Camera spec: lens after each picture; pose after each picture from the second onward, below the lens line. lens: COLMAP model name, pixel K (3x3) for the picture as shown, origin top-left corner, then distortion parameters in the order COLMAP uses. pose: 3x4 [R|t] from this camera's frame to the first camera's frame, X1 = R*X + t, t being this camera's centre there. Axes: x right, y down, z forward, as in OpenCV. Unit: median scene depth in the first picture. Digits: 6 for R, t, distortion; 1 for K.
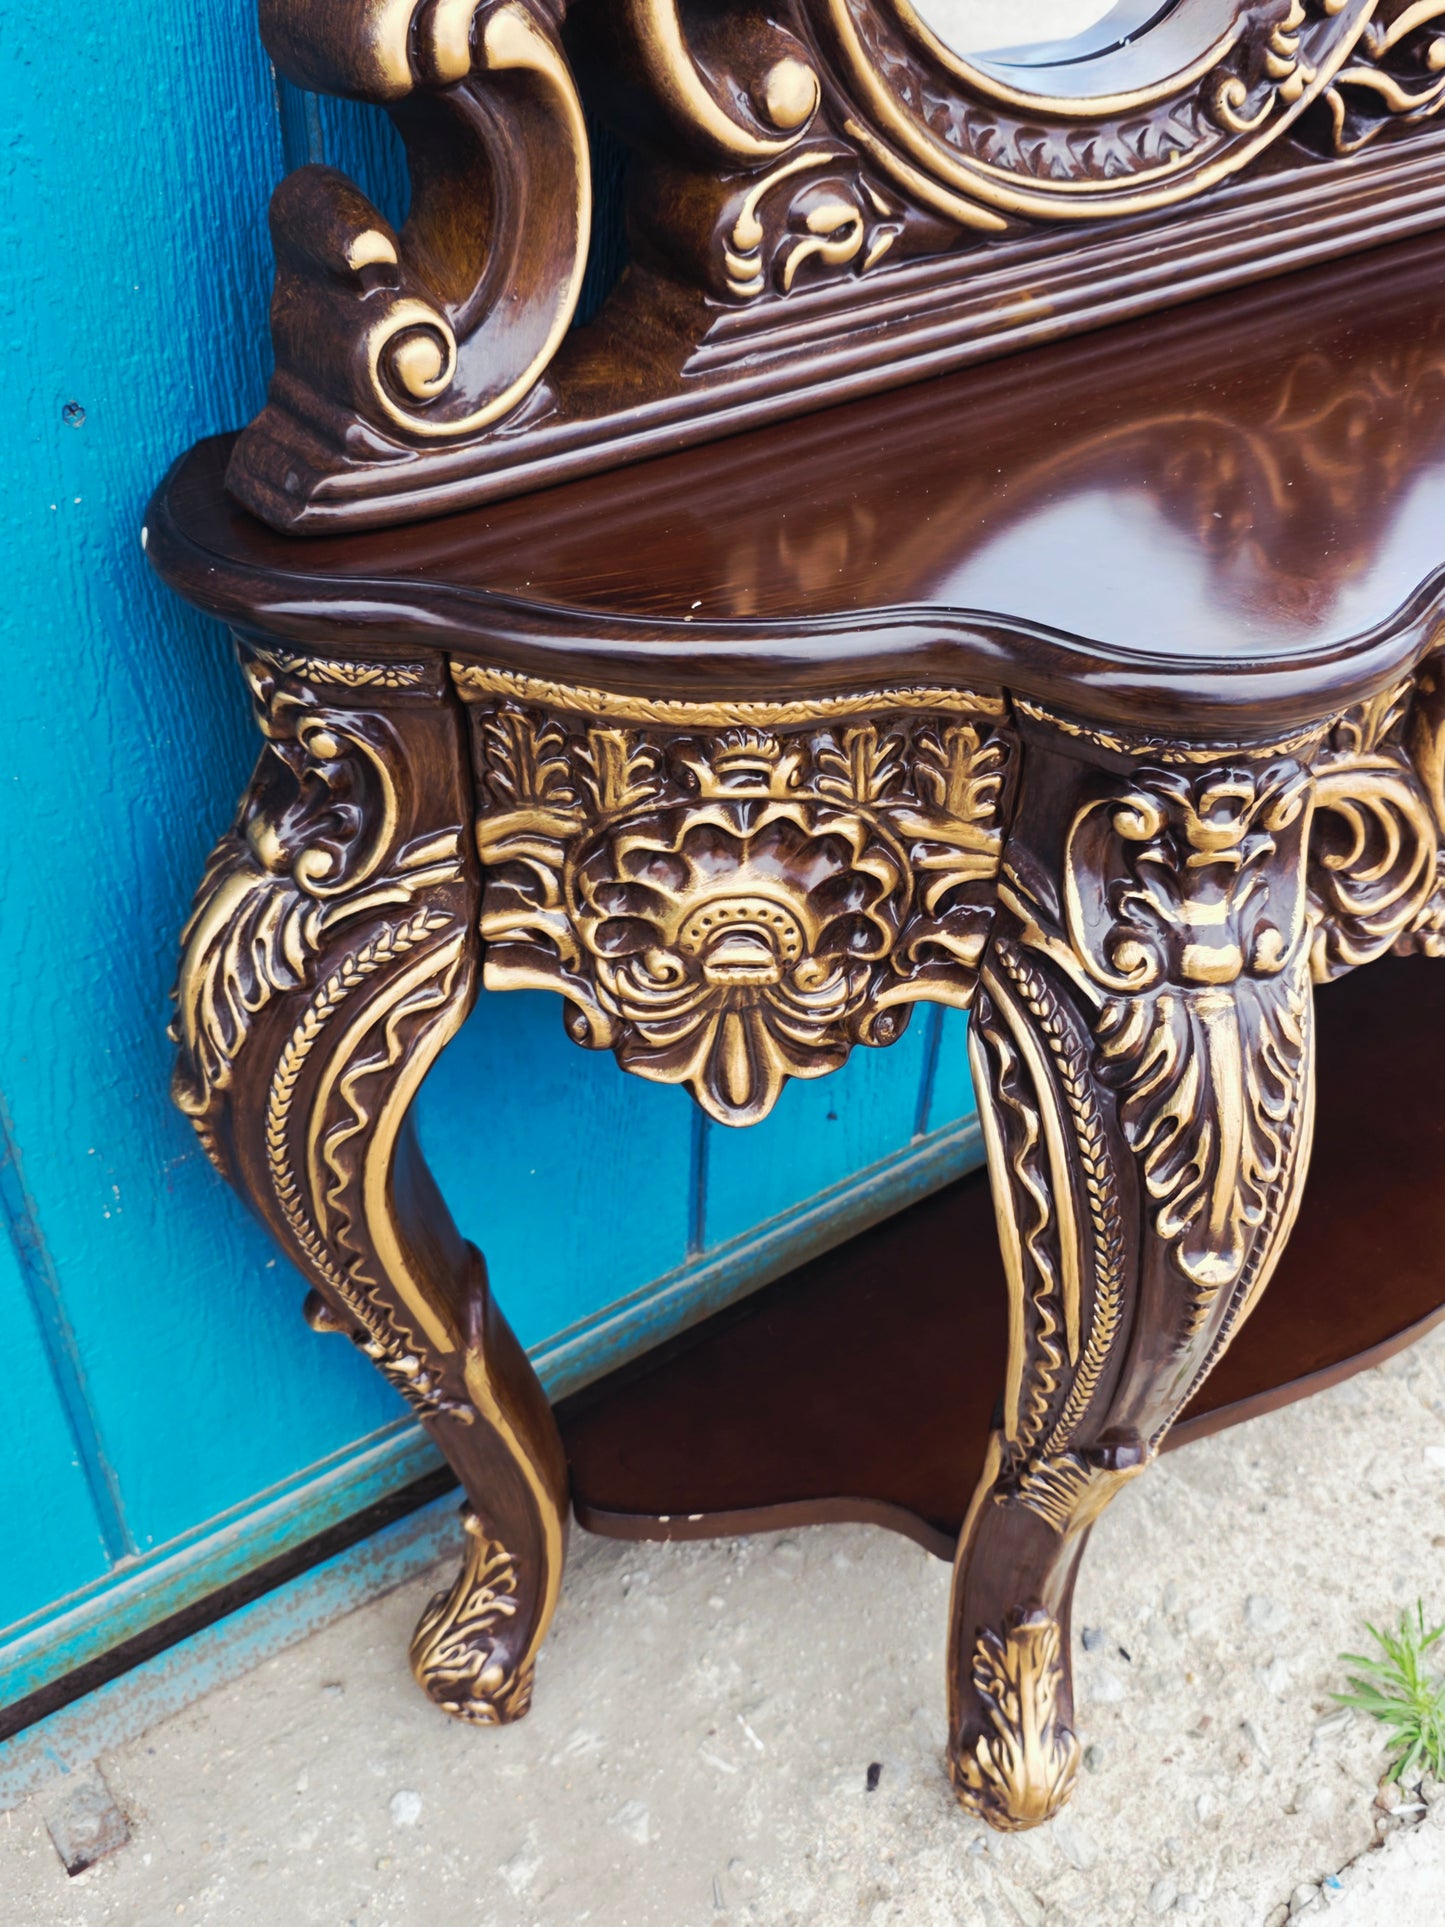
lens RADIAL K [[1908.6, 0, 741.6], [0, 1908.6, 983.5], [0, 0, 1]] dist [0.040567, 0.000000]
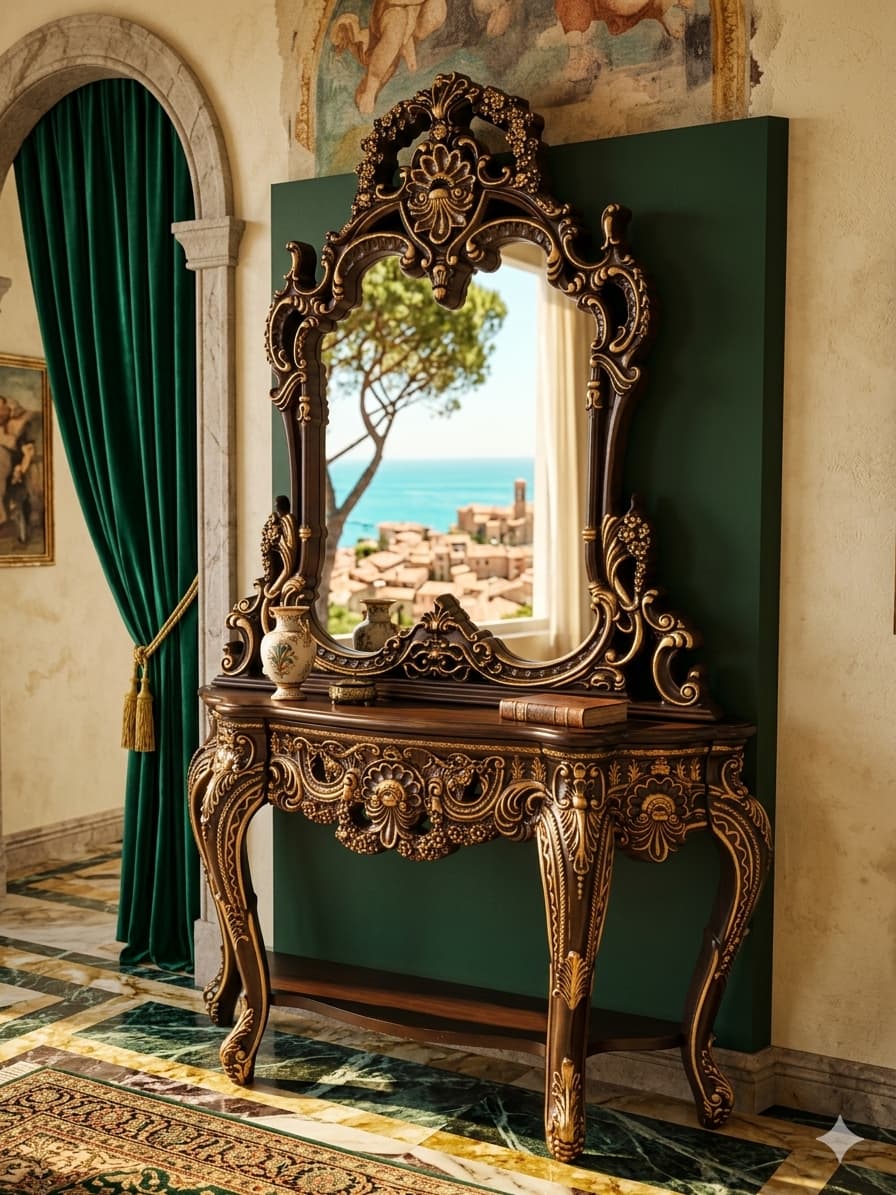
lens RADIAL K [[1183.6, 0, 438.2], [0, 1183.6, 583.4], [0, 0, 1]] dist [0.040567, 0.000000]
pose [[0.483211, 0.018251, -0.875314, 3.357485], [-0.557224, 0.777552, -0.291399, 0.228183], [0.675284, 0.628553, 0.385891, -0.257607]]
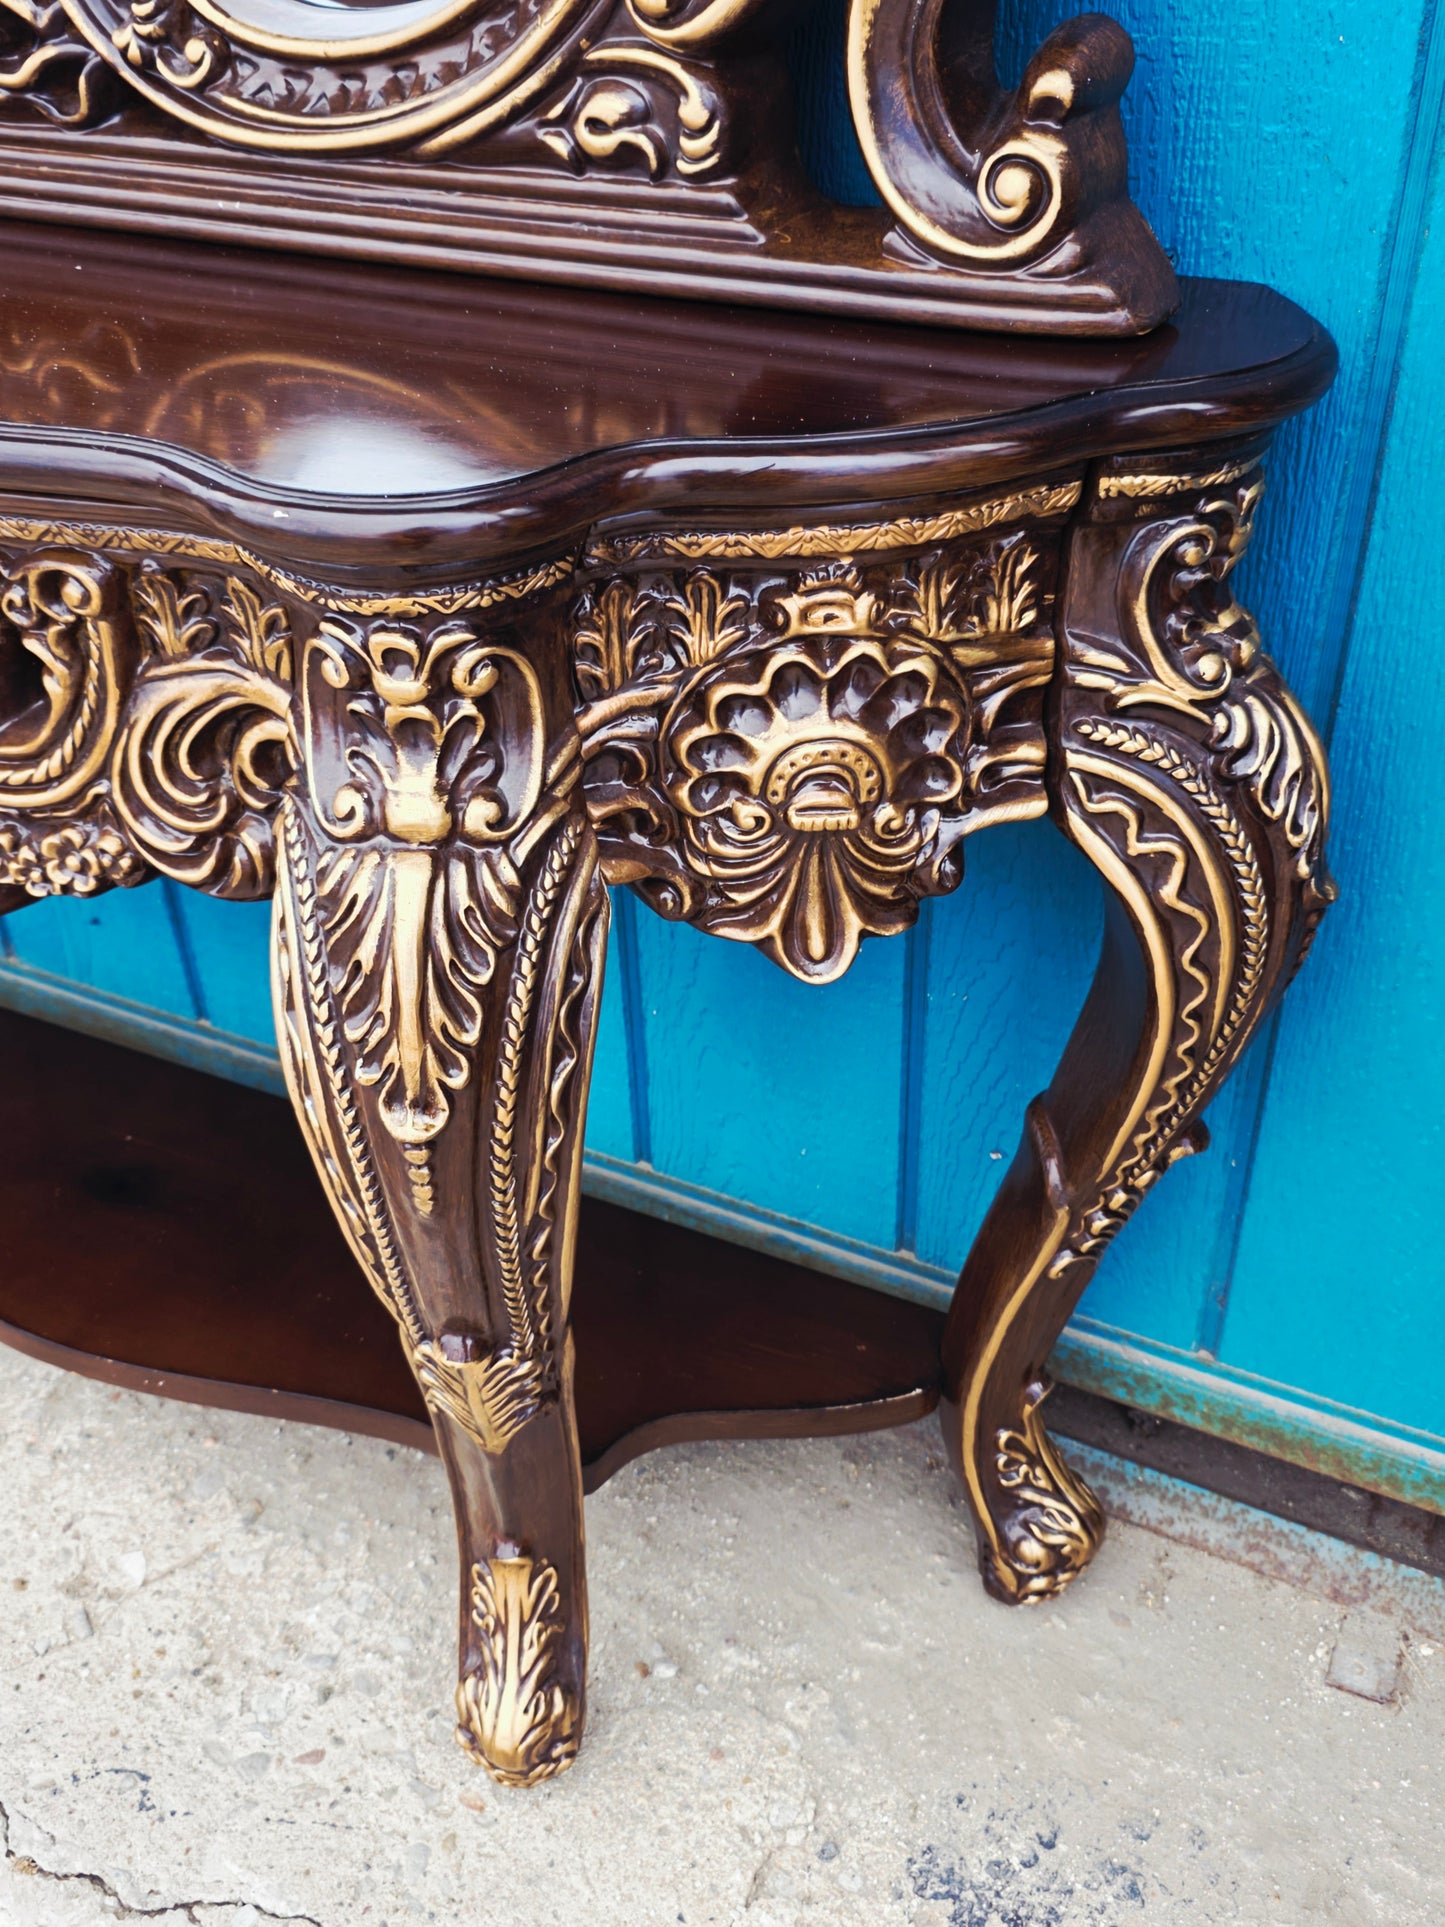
lens RADIAL K [[1908.6, 0, 690.2], [0, 1908.6, 952.7], [0, 0, 1]] dist [0.040567, 0.000000]
pose [[0.433574, 0.483736, -0.760272, 1.865072], [-0.540923, 0.814497, 0.209755, -0.601720], [0.720705, 0.320305, 0.614809, 0.933510]]
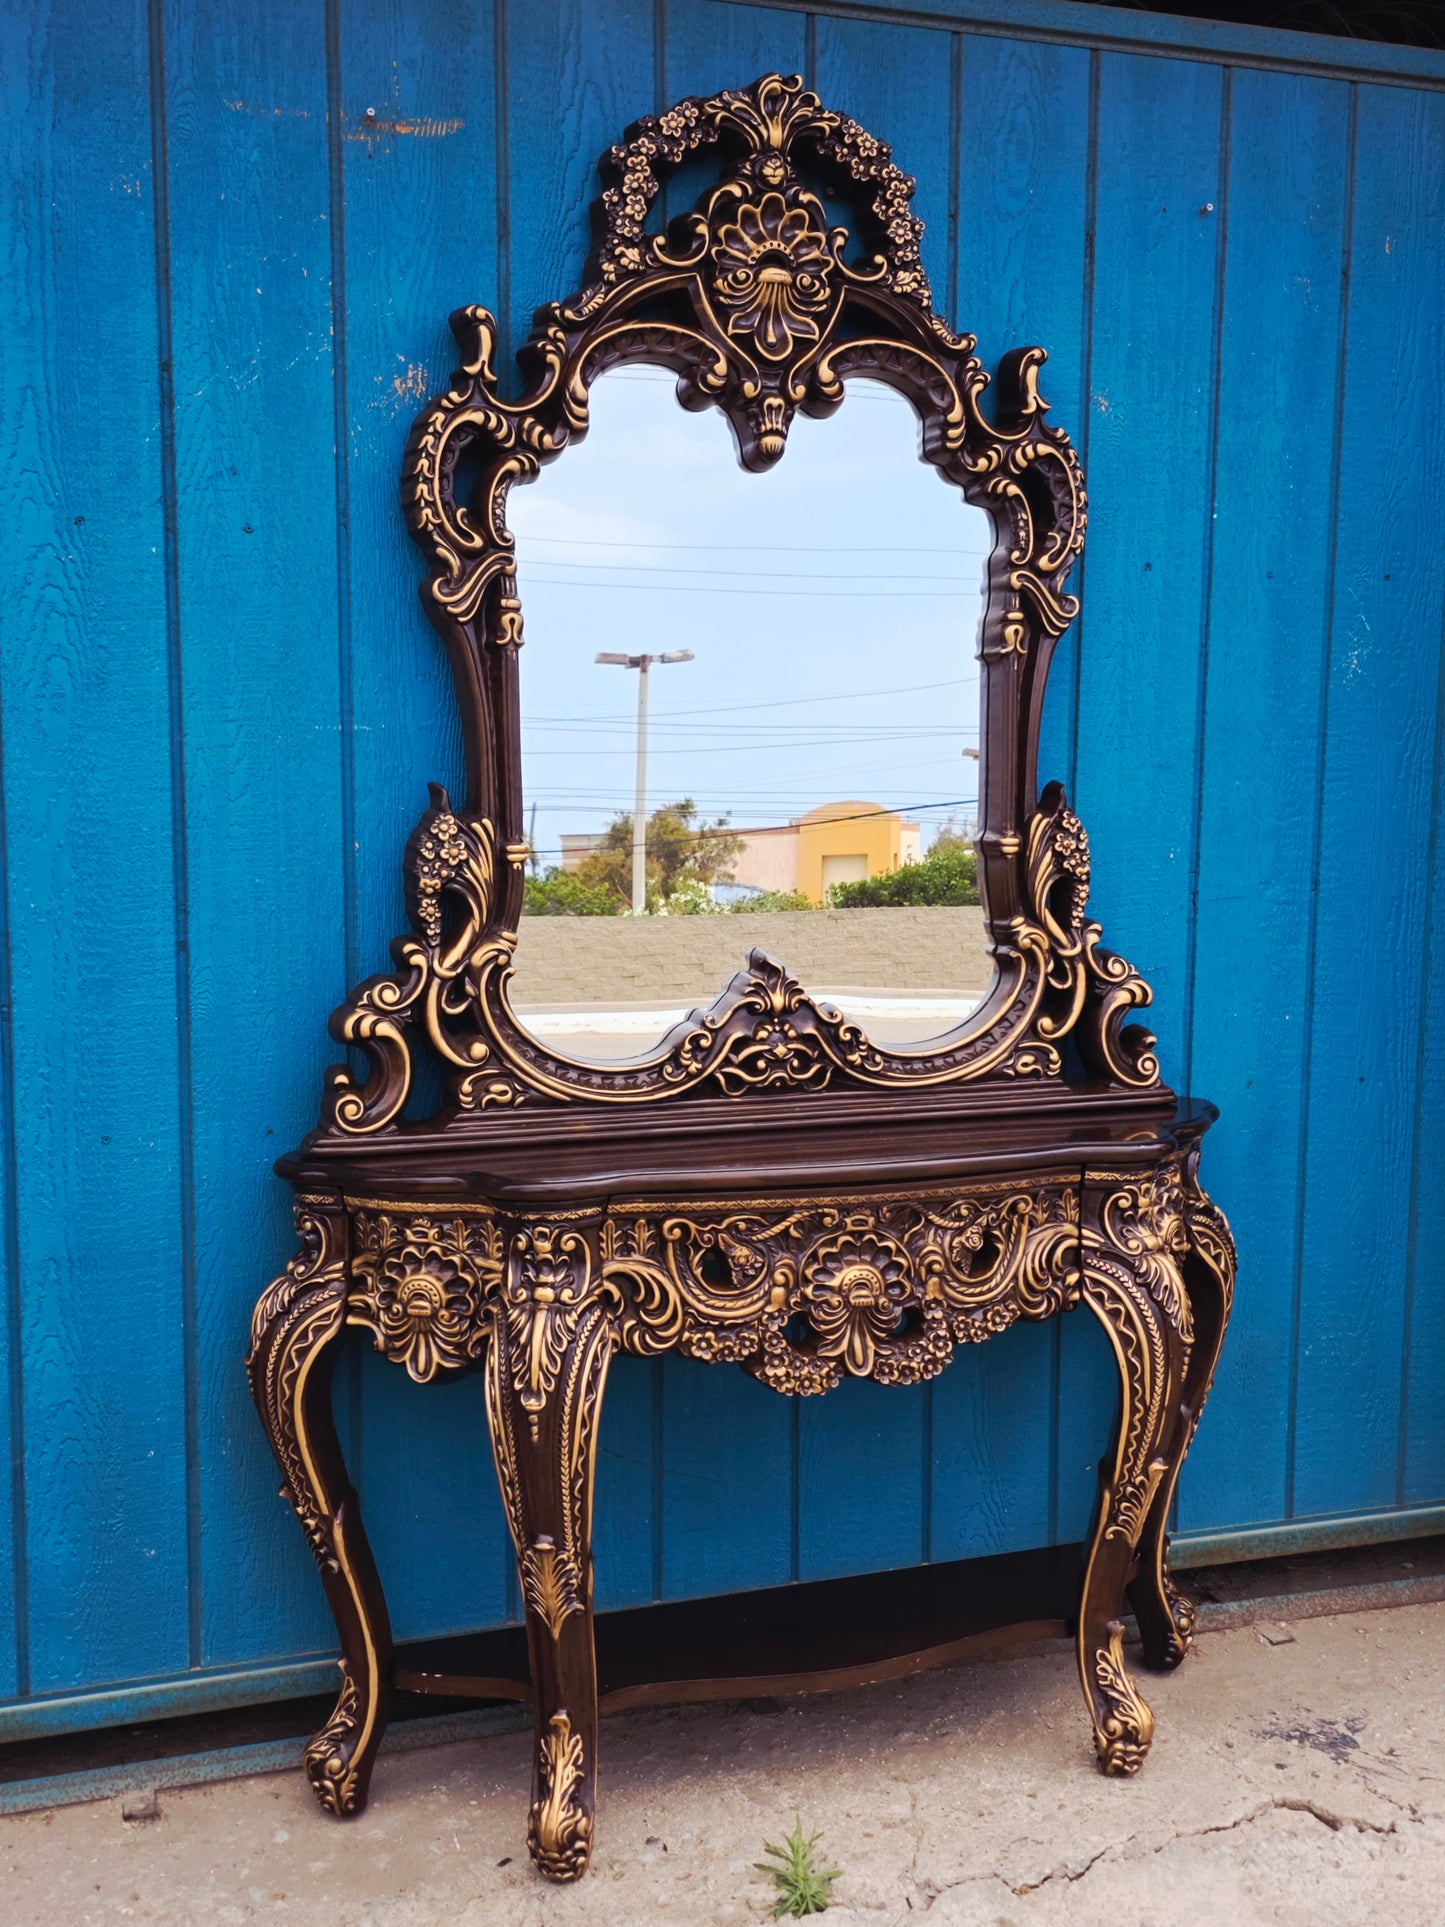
lens RADIAL K [[1903.4, 0, 718.4], [0, 1903.4, 942.8], [0, 0, 1]] dist [0.040280, 0.000000]
pose [[0.950512, -0.011748, -0.310465, 1.339889], [-0.174527, 0.806529, -0.564846, 1.102675], [0.257034, 0.591078, 0.764566, -1.439336]]
